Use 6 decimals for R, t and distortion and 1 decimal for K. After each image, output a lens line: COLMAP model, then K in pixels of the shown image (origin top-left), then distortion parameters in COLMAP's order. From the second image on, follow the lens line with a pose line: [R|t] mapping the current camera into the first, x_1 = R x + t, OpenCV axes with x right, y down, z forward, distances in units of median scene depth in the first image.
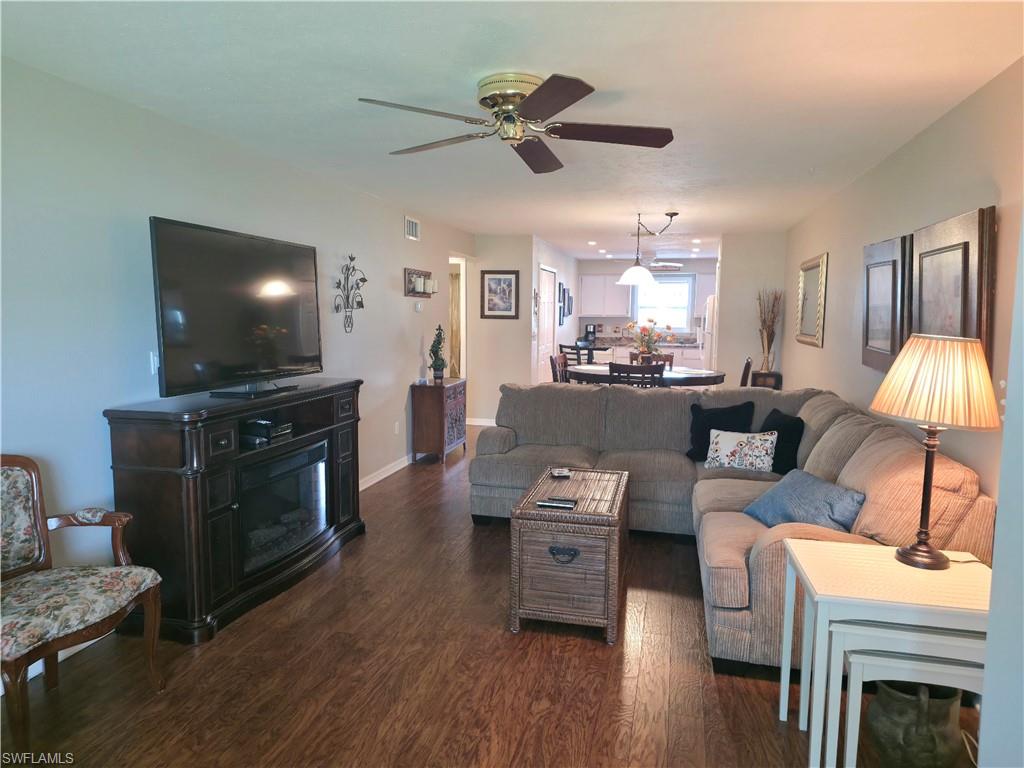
lens RADIAL K [[662.1, 0, 514.9], [0, 662.1, 385.3], [0, 0, 1]] dist [0.087707, -0.068990]
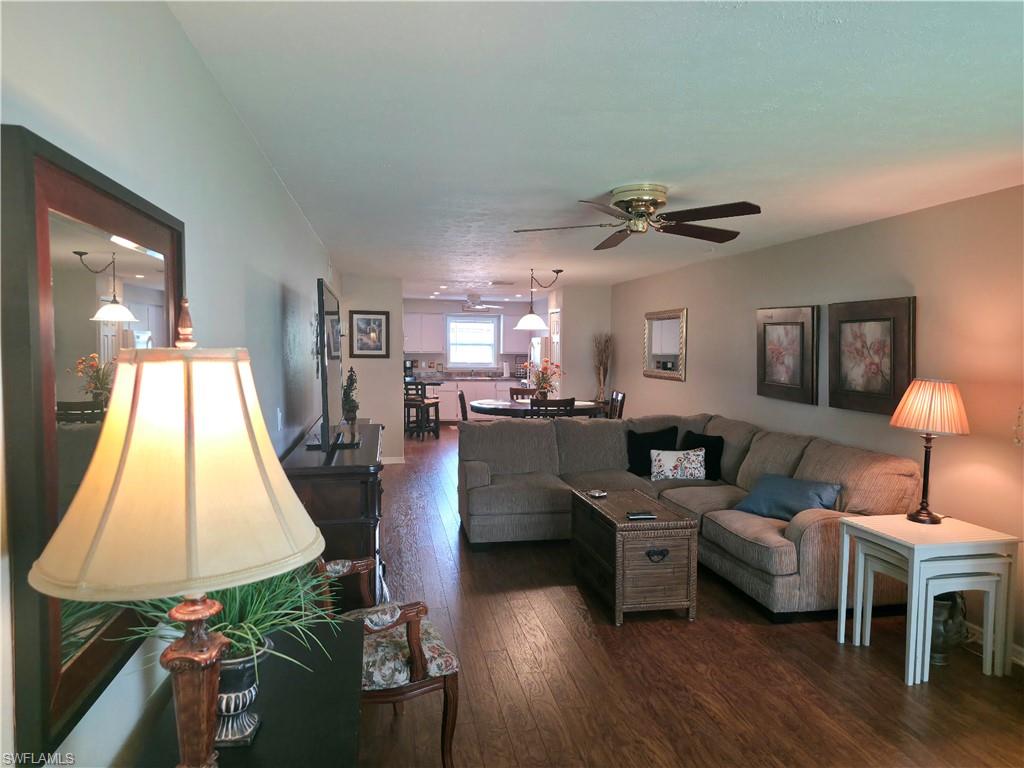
lens RADIAL K [[662.1, 0, 514.9], [0, 662.1, 385.3], [0, 0, 1]] dist [0.087707, -0.068990]
pose [[0.906376, -0.026701, 0.421627, -0.310316], [0.045661, 0.998346, -0.034935, -0.015438], [-0.419997, 0.050916, 0.906096, -0.020421]]
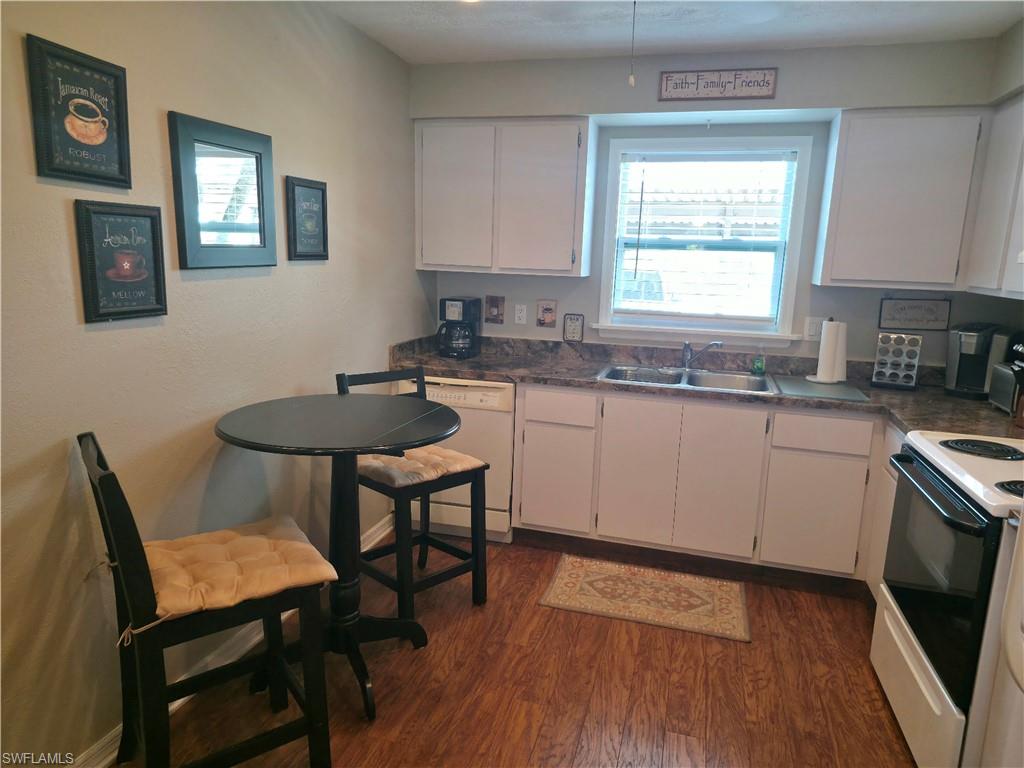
lens RADIAL K [[653.6, 0, 523.4], [0, 653.6, 385.0], [0, 0, 1]] dist [0.049576, -0.044783]
pose [[0.998940, 0.030242, -0.034699, 0.278629], [-0.027562, 0.996781, 0.075286, -0.134885], [0.036864, -0.074249, 0.996558, 1.255297]]
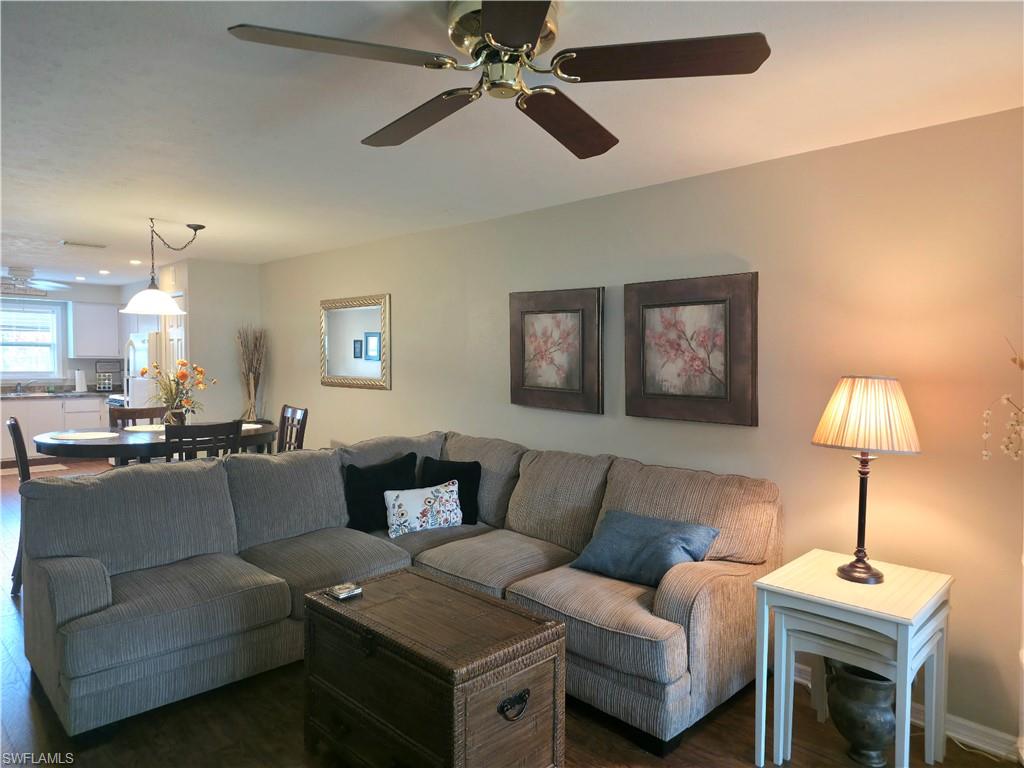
lens RADIAL K [[662.1, 0, 514.9], [0, 662.1, 385.3], [0, 0, 1]] dist [0.087707, -0.068990]
pose [[0.522965, -0.042847, 0.851277, -0.226586], [0.091440, 0.995792, -0.006054, -0.032586], [-0.847435, 0.081007, 0.524682, 0.271255]]
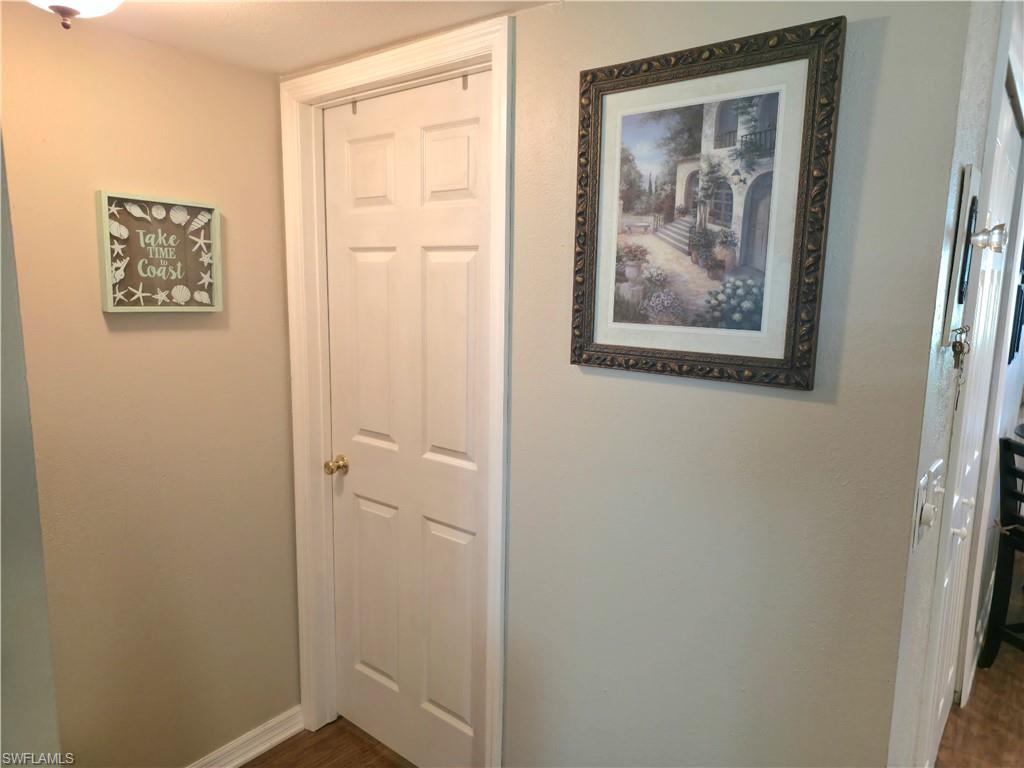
lens RADIAL K [[665.2, 0, 515.6], [0, 665.2, 382.1], [0, 0, 1]] dist [0.056305, -0.046789]
pose [[0.905351, 0.068810, -0.419053, 0.010271], [-0.053114, 0.997384, 0.049024, -0.128152], [0.421330, -0.022127, 0.906637, 1.032672]]
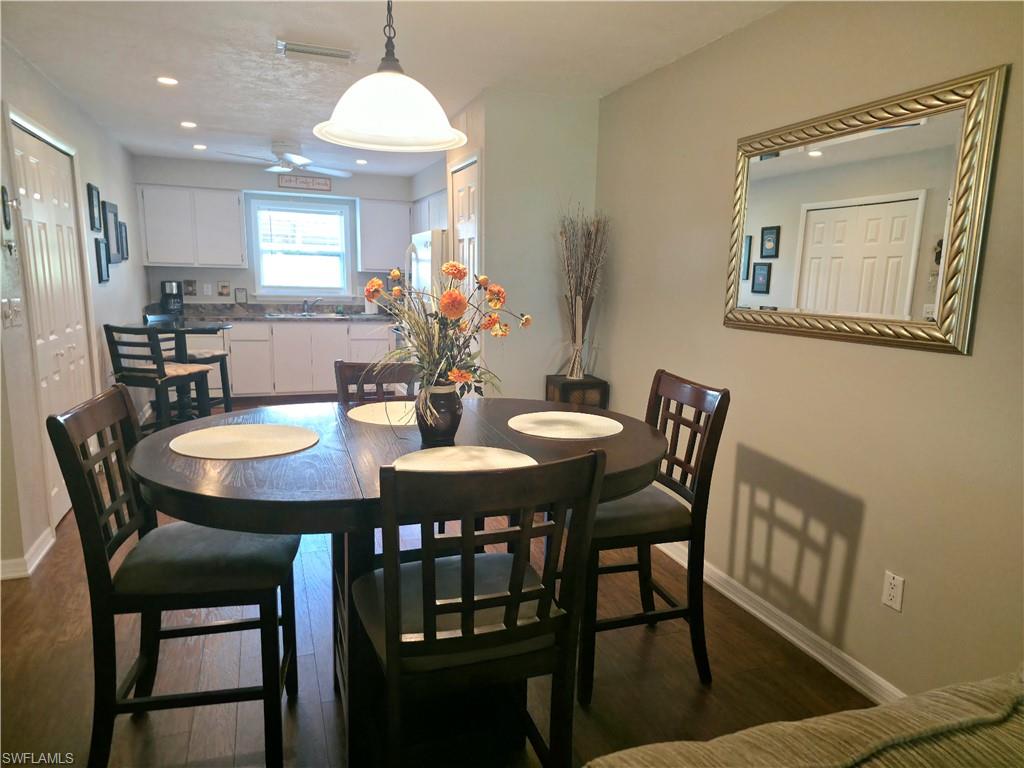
lens RADIAL K [[662.1, 0, 514.9], [0, 662.1, 385.3], [0, 0, 1]] dist [0.087707, -0.068990]
pose [[0.824672, -0.085246, 0.559150, 0.055309], [0.049465, 0.995659, 0.078840, -0.065252], [-0.563444, -0.037359, 0.825309, 0.692475]]
